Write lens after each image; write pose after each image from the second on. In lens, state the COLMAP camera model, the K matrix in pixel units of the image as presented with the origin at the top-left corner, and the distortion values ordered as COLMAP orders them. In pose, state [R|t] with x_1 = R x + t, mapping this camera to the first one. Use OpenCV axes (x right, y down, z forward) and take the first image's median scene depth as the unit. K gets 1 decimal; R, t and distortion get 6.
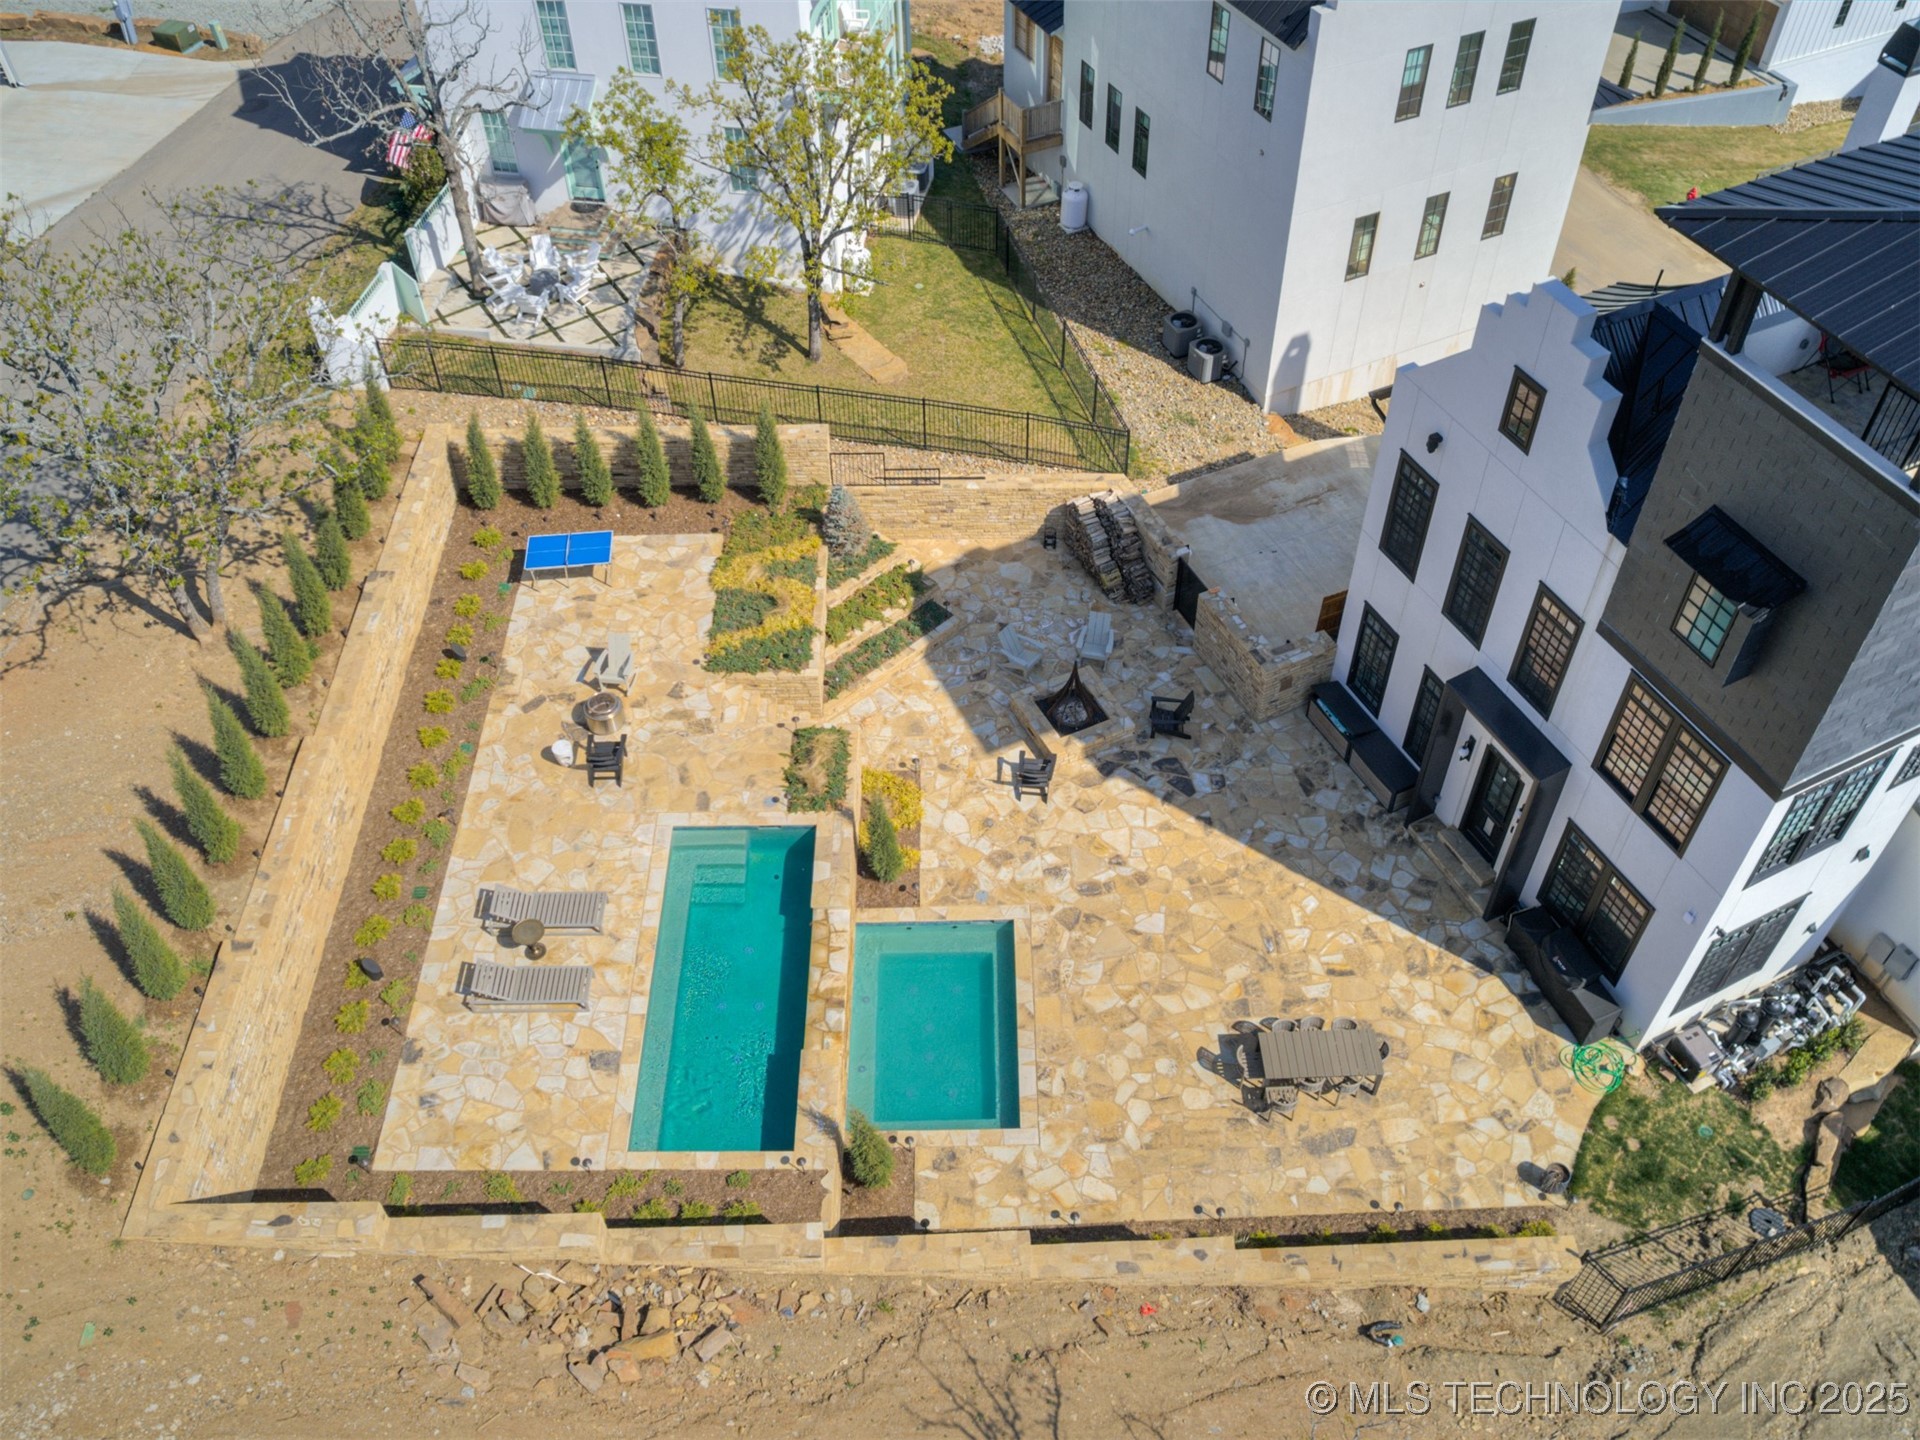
lens RADIAL K [[1563.2, 0, 894.4], [0, 1563.2, 781.3], [0, 0, 1]] dist [-0.056206, 0.002214]
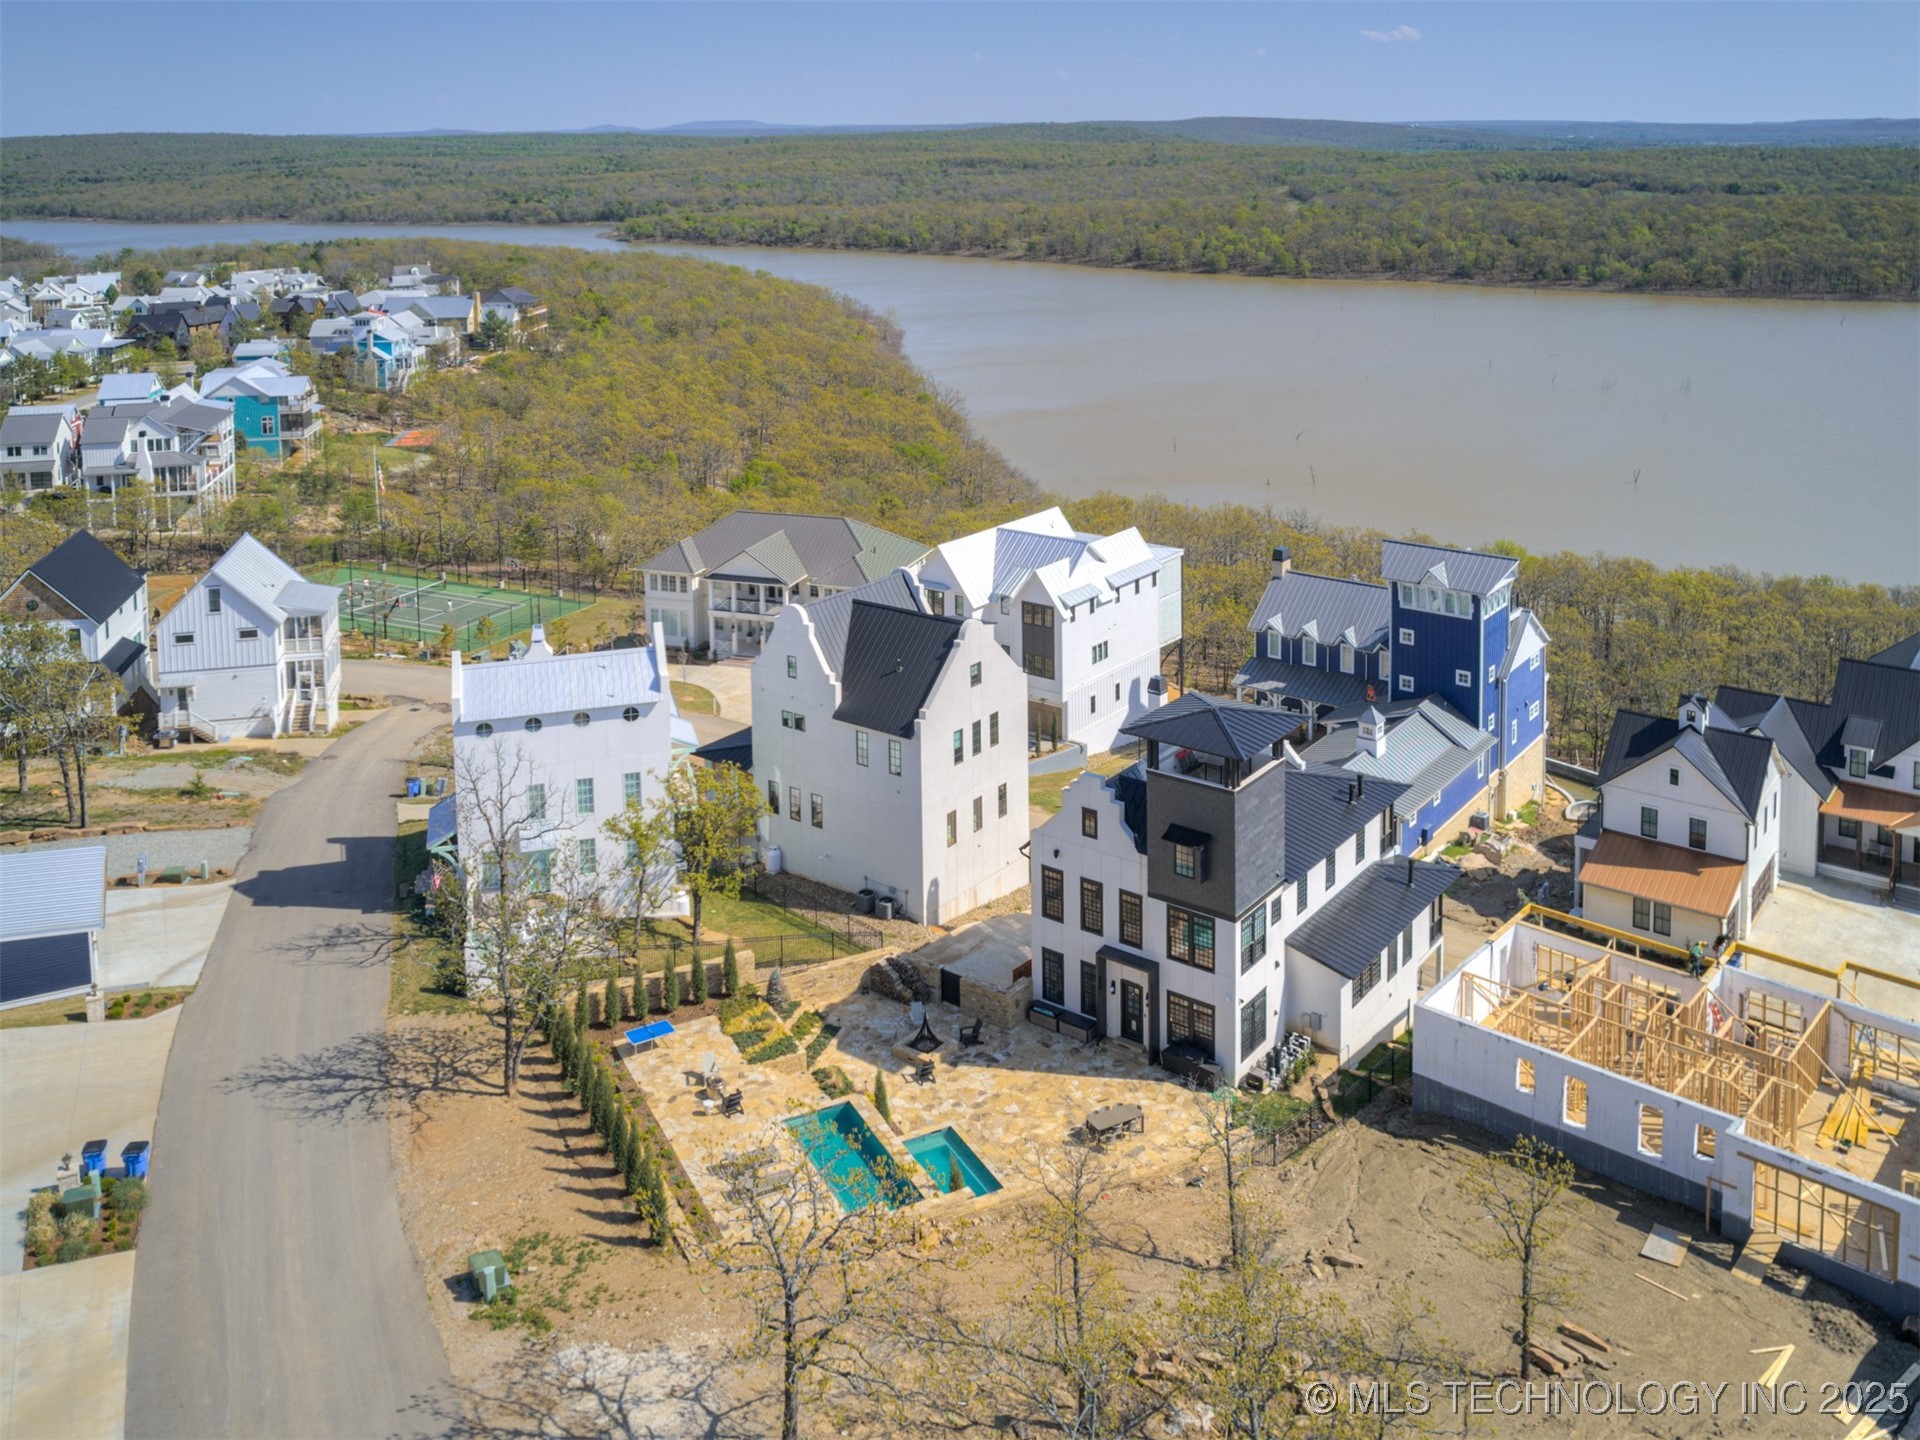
lens RADIAL K [[1617.8, 0, 987.9], [0, 1617.8, 713.7], [0, 0, 1]] dist [-0.036553, -0.011895]
pose [[0.871900, -0.143321, 0.468241, -0.787037], [0.365172, 0.827374, -0.426733, 0.561831], [-0.326251, 0.543057, 0.773724, -0.904820]]
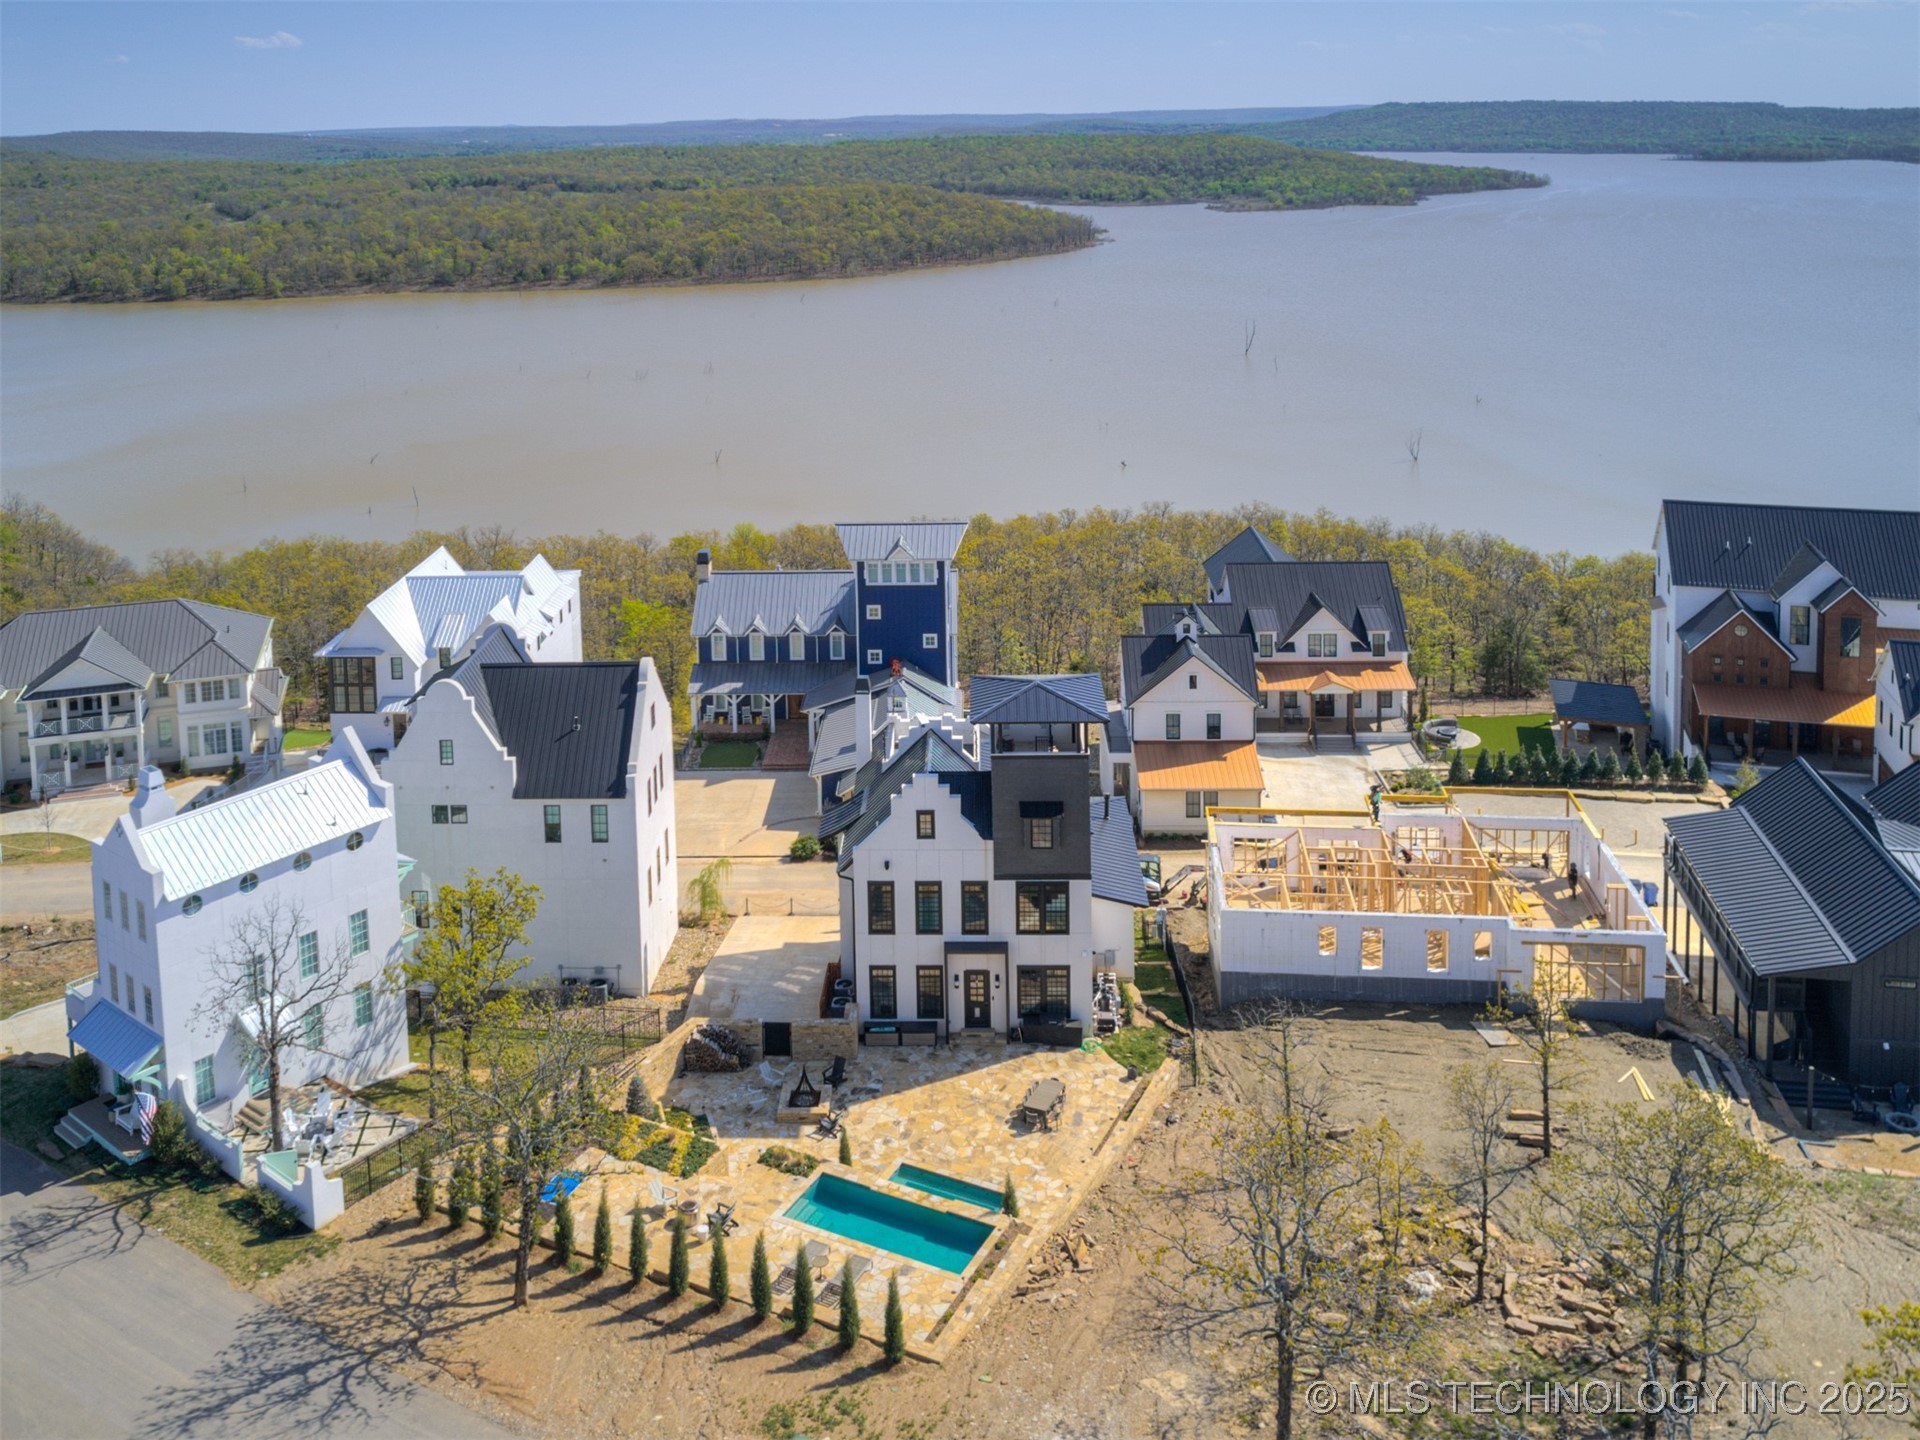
lens RADIAL K [[1617.8, 0, 987.9], [0, 1617.8, 713.7], [0, 0, 1]] dist [-0.036553, -0.011895]
pose [[0.416846, -0.287586, 0.862284, -1.450832], [0.701474, 0.705073, -0.103954, -0.018468], [-0.578077, 0.648203, 0.495641, -0.394437]]
